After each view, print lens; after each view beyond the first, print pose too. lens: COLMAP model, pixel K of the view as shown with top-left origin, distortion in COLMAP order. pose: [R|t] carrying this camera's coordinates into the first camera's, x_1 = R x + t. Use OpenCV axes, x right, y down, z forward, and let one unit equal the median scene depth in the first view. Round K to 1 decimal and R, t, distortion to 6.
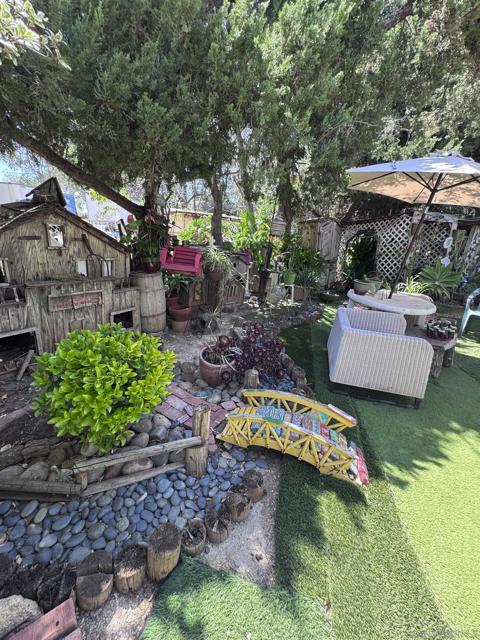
lens RADIAL K [[257.0, 0, 240.4], [0, 257.0, 320.9], [0, 0, 1]] dist [-0.001604, -0.000373]
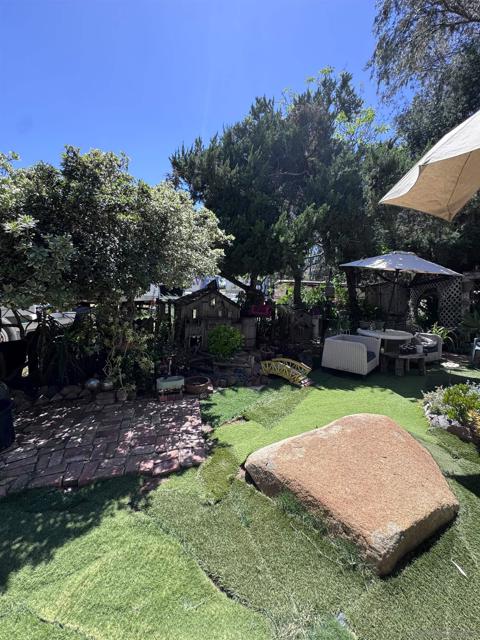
lens RADIAL K [[257.0, 0, 240.4], [0, 257.0, 320.9], [0, 0, 1]] dist [-0.001604, -0.000373]
pose [[0.900874, 0.000837, -0.434080, 0.495024], [-0.102075, 0.972365, -0.209967, 0.288183], [0.421908, 0.233463, 0.876064, -0.838076]]
